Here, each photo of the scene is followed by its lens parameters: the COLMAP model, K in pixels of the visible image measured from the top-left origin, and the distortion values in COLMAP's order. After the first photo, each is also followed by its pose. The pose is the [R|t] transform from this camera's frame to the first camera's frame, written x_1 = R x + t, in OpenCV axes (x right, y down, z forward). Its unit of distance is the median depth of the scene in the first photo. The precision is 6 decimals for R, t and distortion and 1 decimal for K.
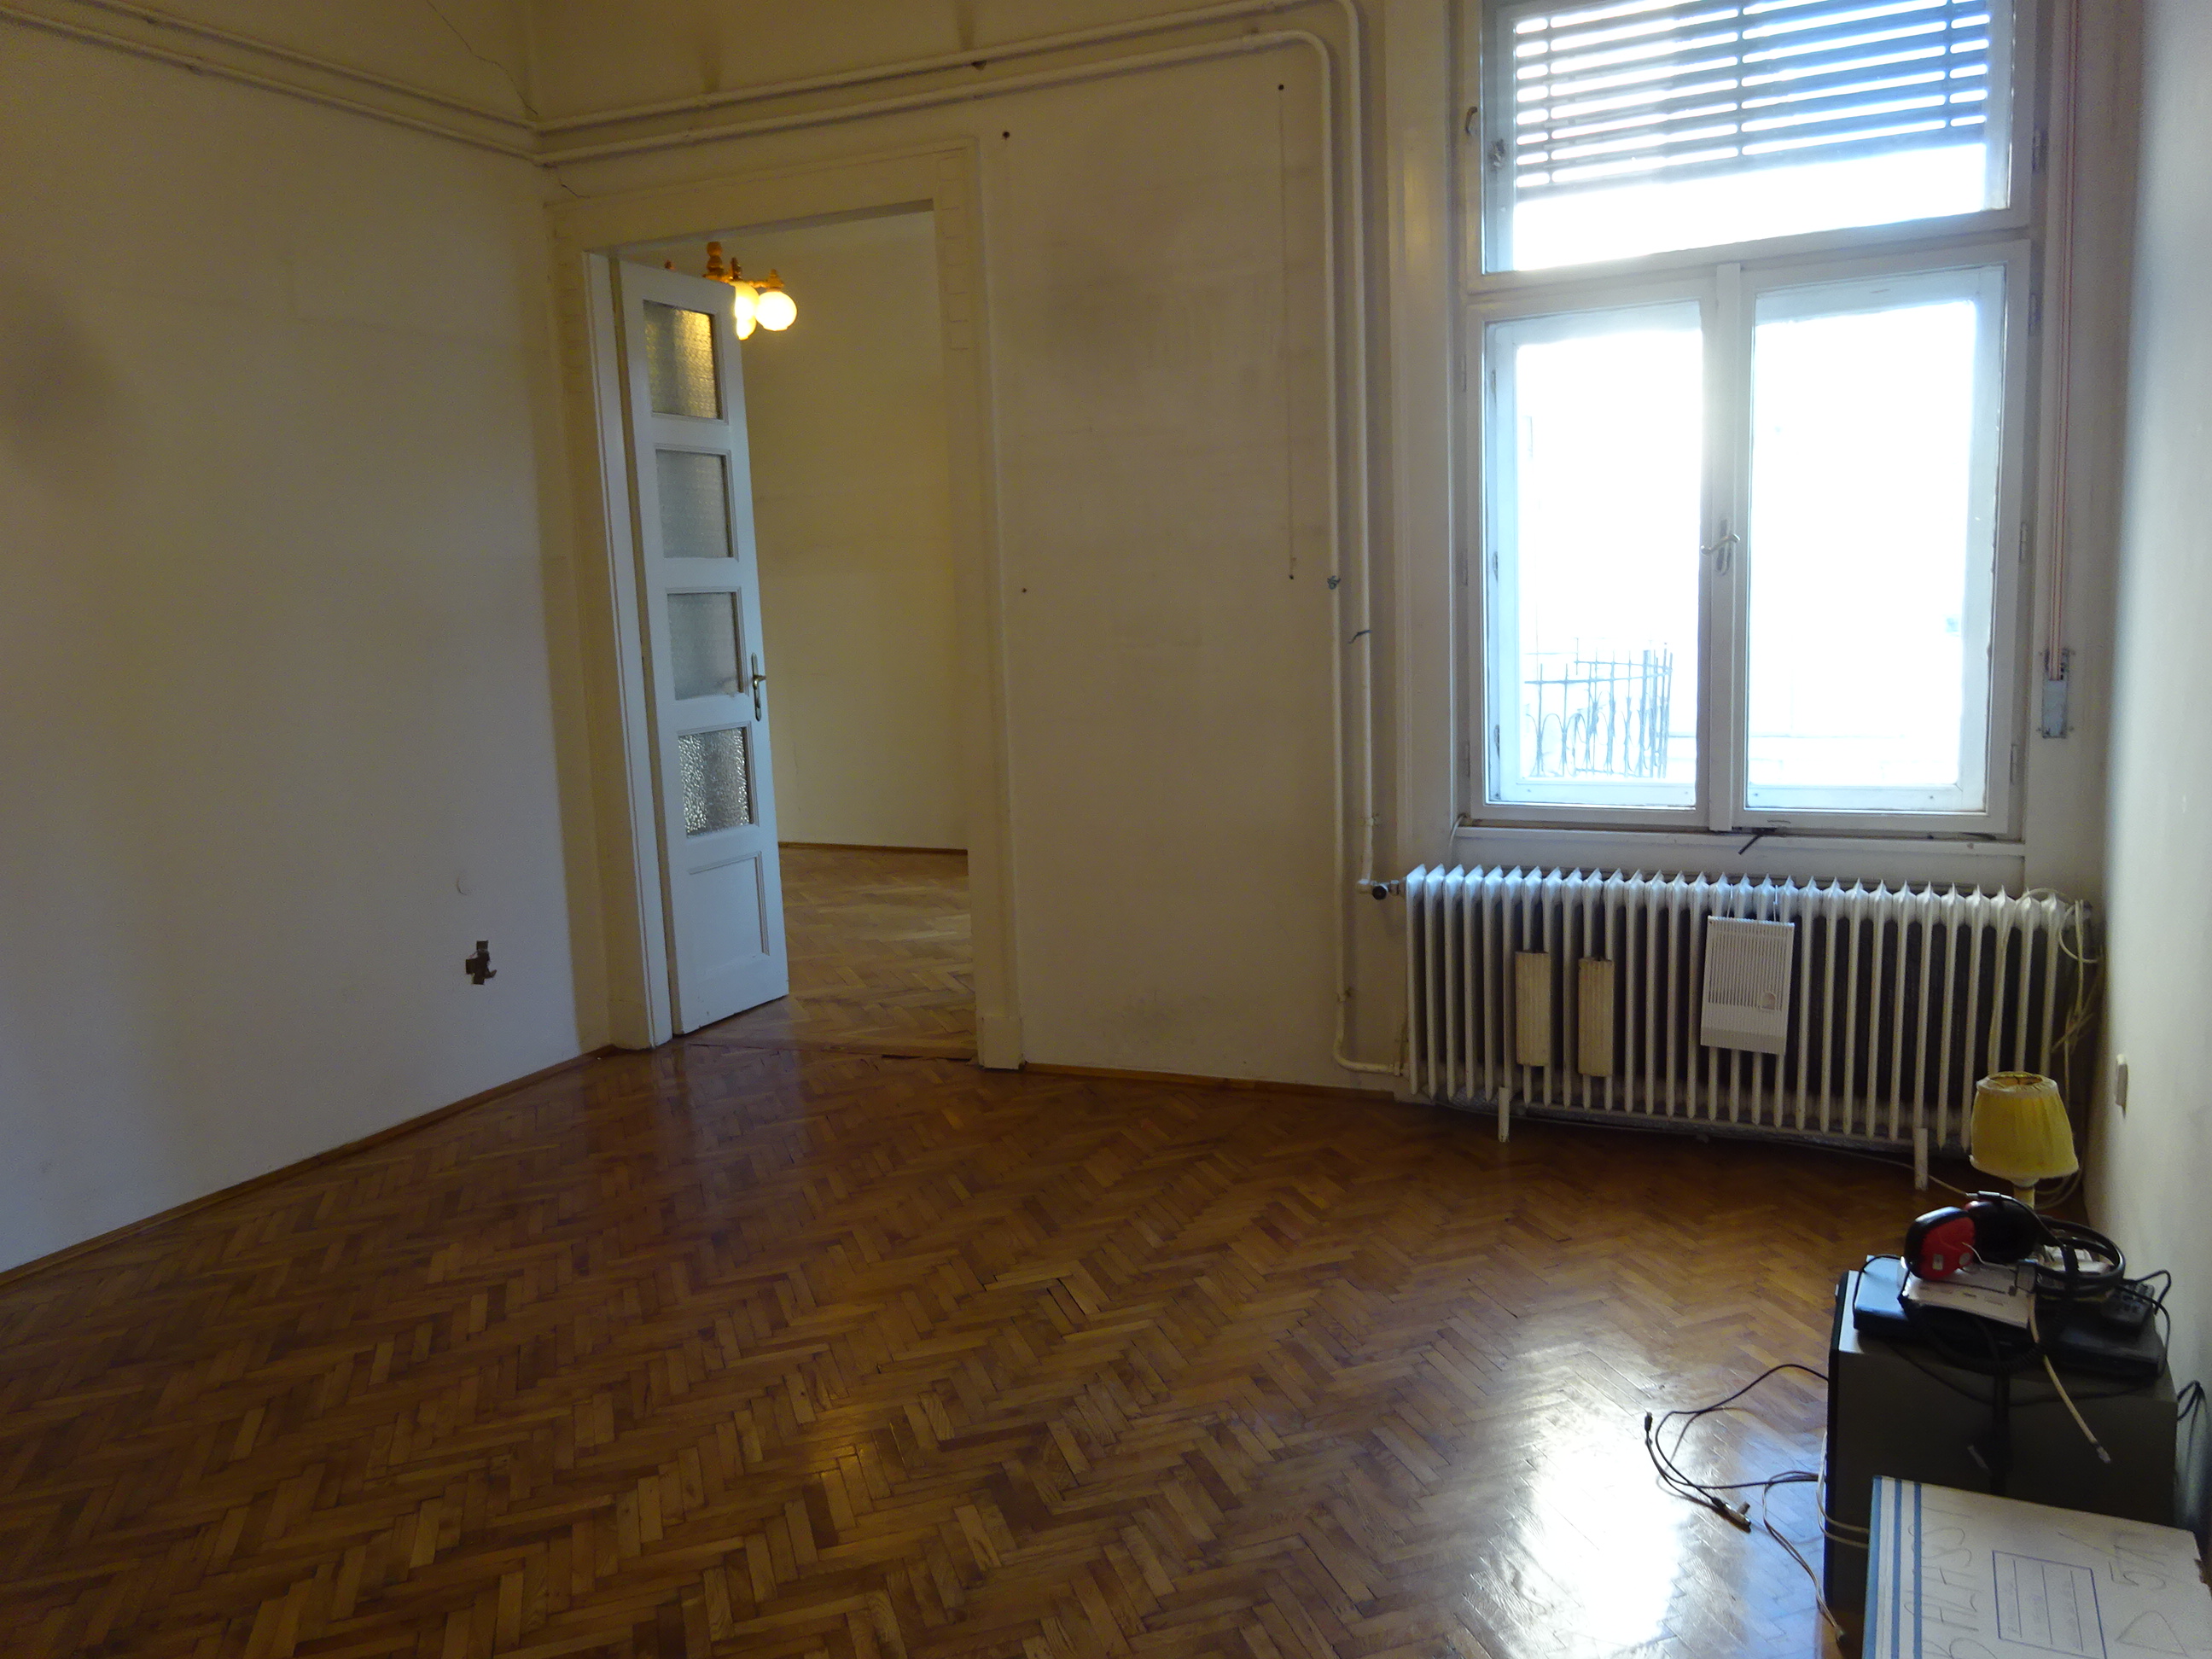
lens RADIAL K [[1622.1, 0, 1104.2], [0, 1622.1, 825.8], [0, 0, 1]] dist [0.007792, -0.014082]
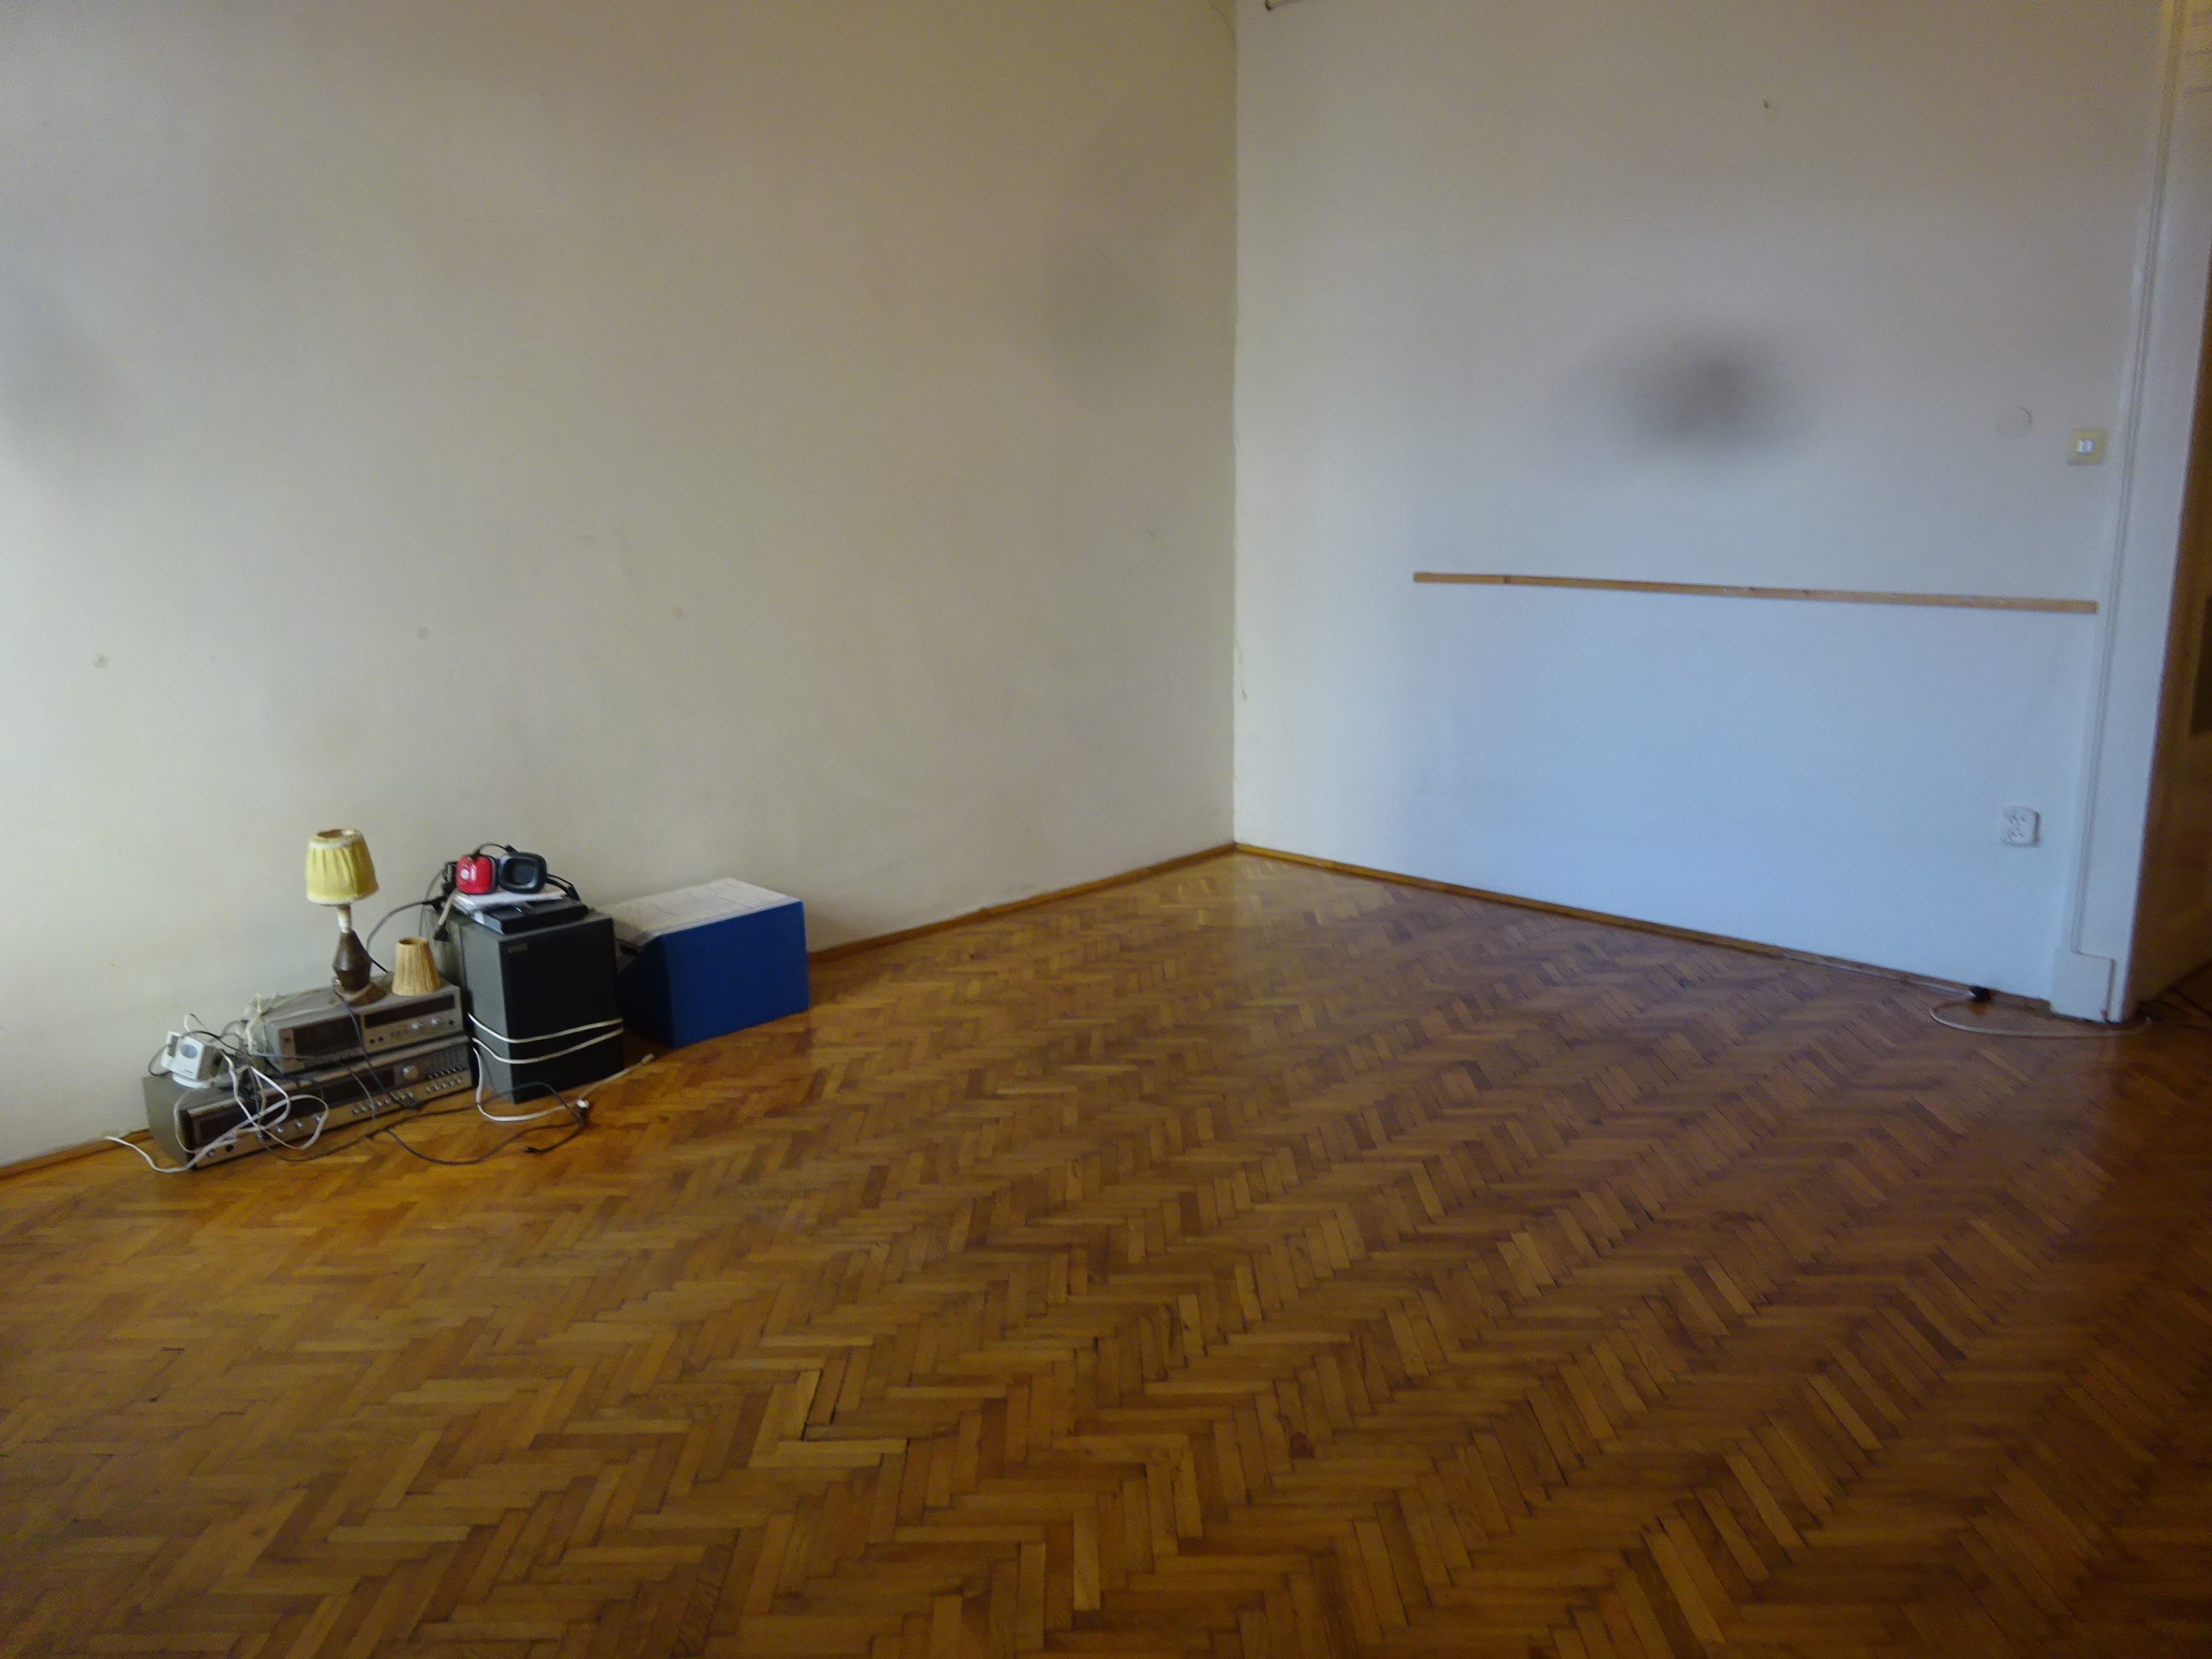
lens RADIAL K [[1622.1, 0, 1104.2], [0, 1622.1, 825.8], [0, 0, 1]] dist [0.007792, -0.014082]
pose [[-0.950225, -0.012206, 0.311326, -0.319961], [0.099845, 0.934605, 0.341386, -0.167656], [-0.295134, 0.355478, -0.886866, 1.308920]]
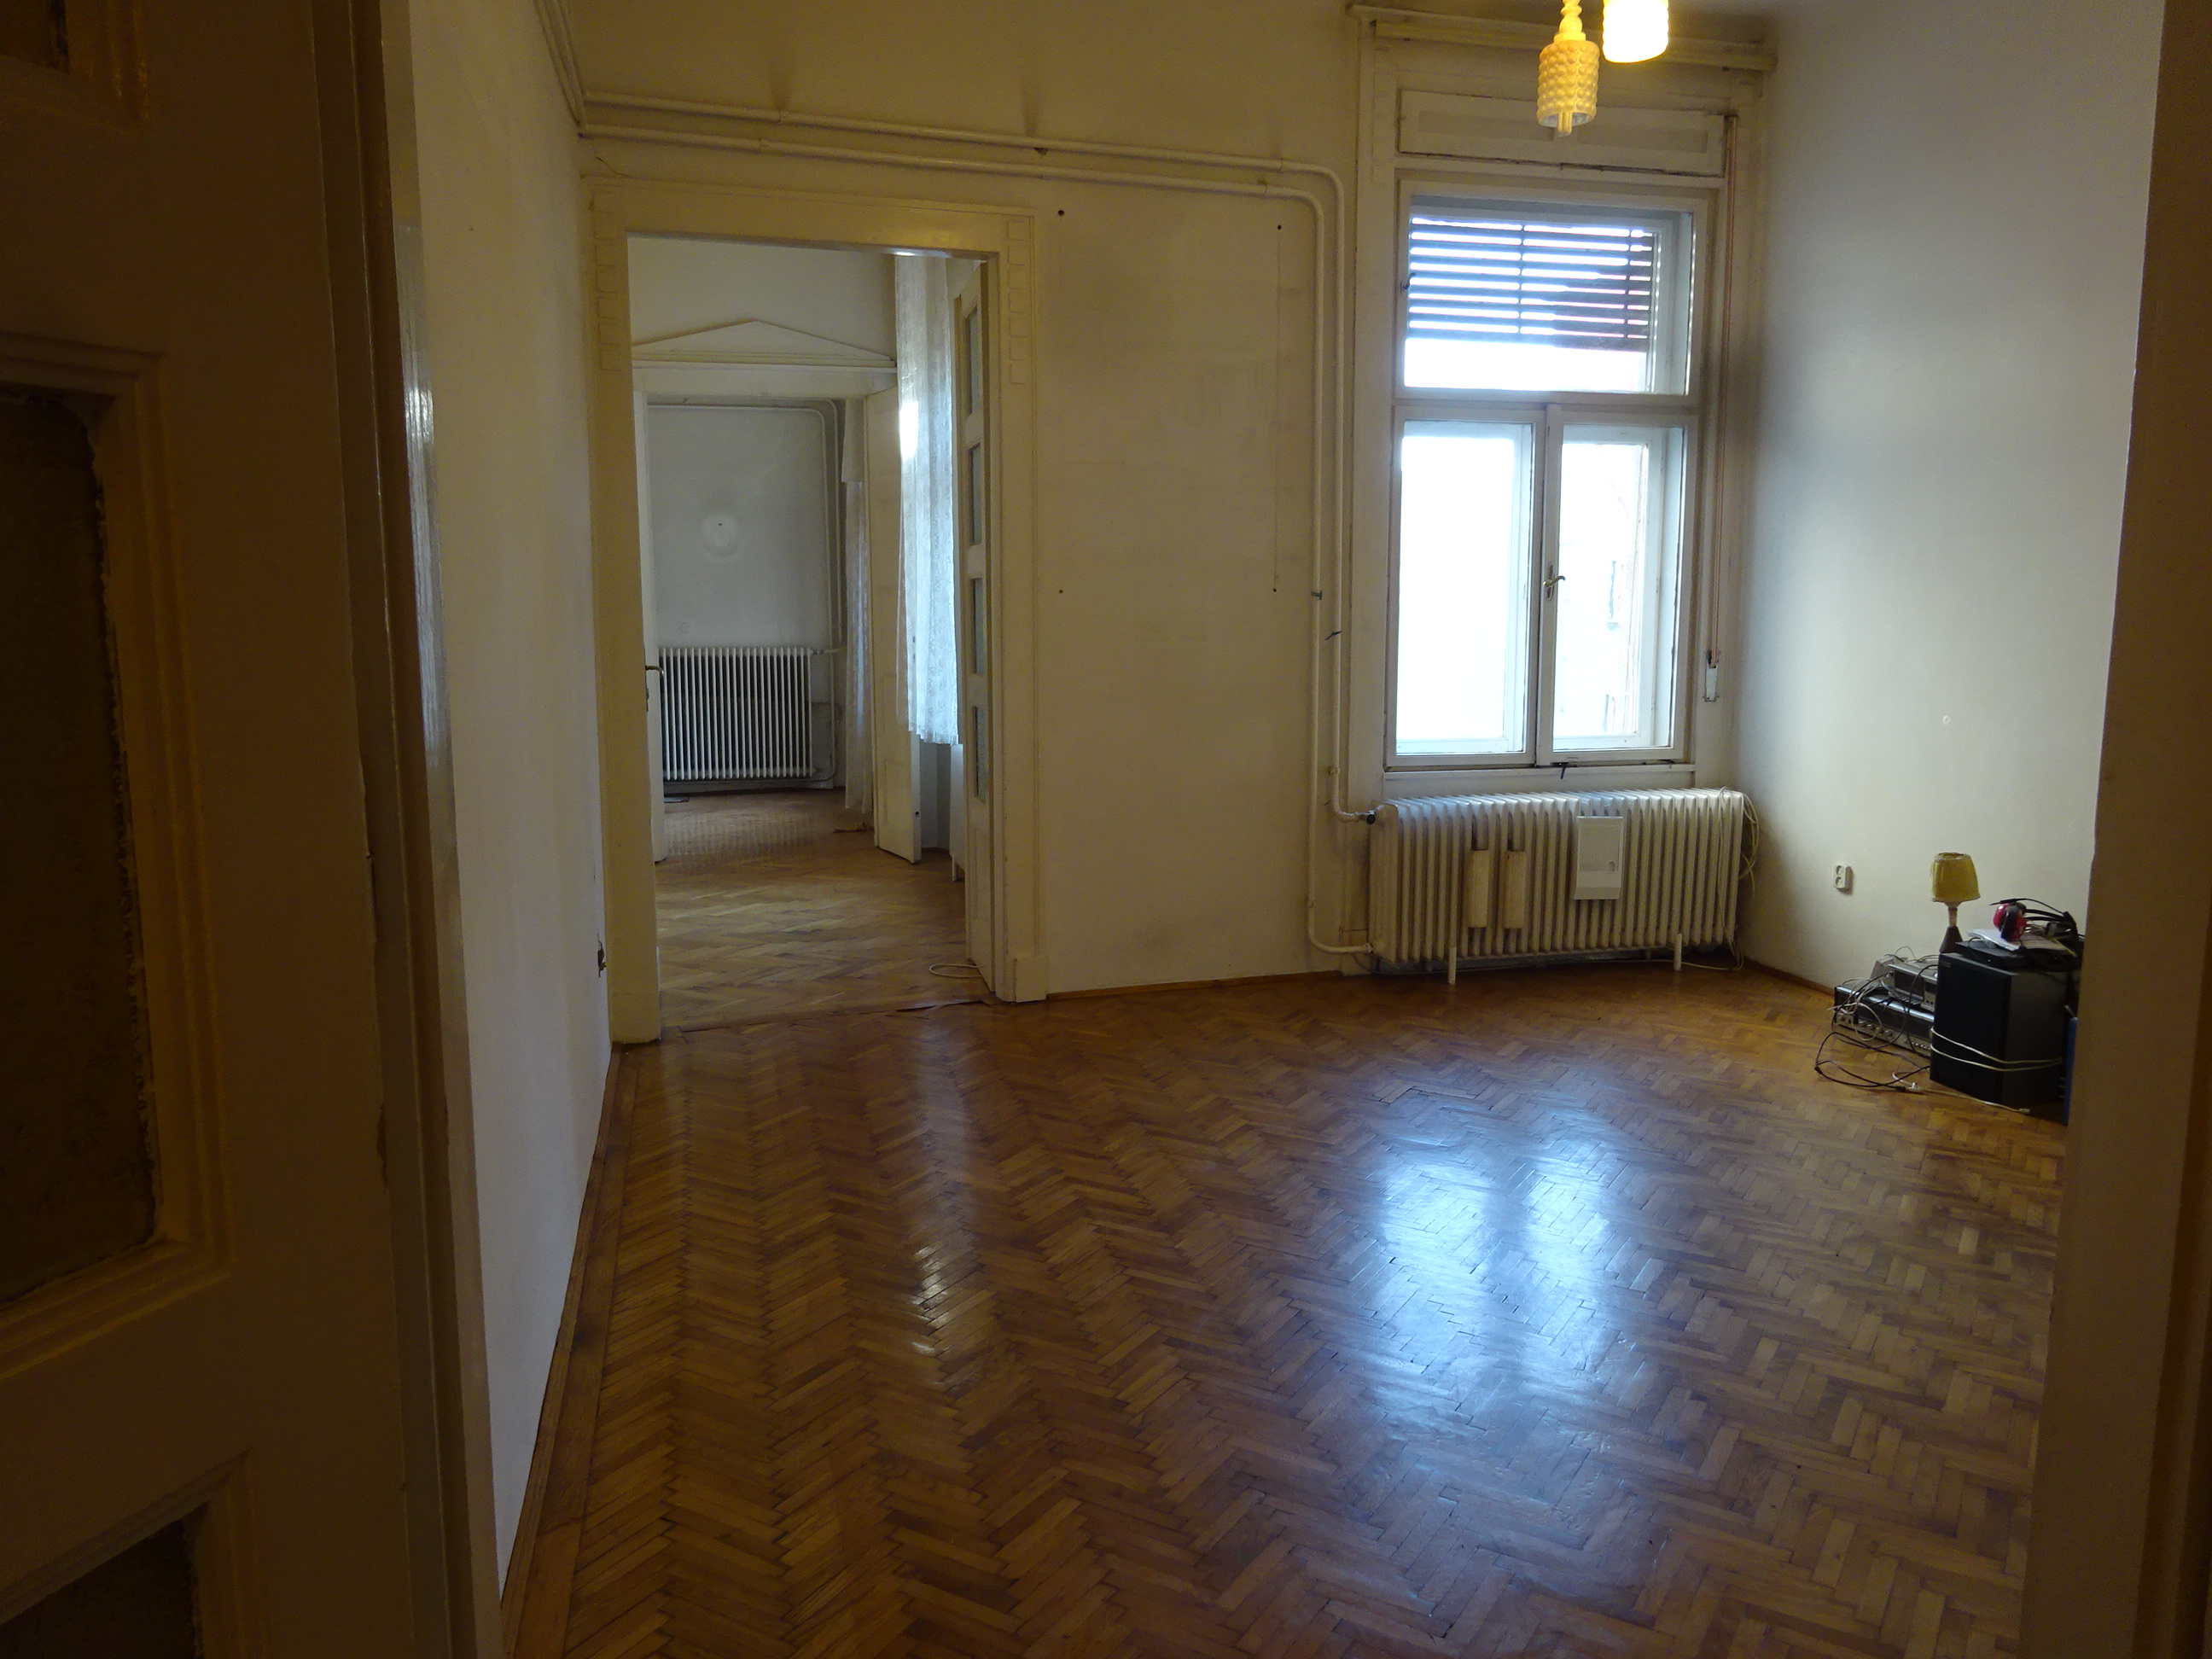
lens RADIAL K [[1622.1, 0, 1104.2], [0, 1622.1, 825.8], [0, 0, 1]] dist [0.007792, -0.014082]
pose [[0.759808, -0.049700, 0.648245, -0.979790], [0.064510, 0.997917, 0.000896, 0.033241], [-0.646939, 0.041137, 0.761431, 0.094893]]
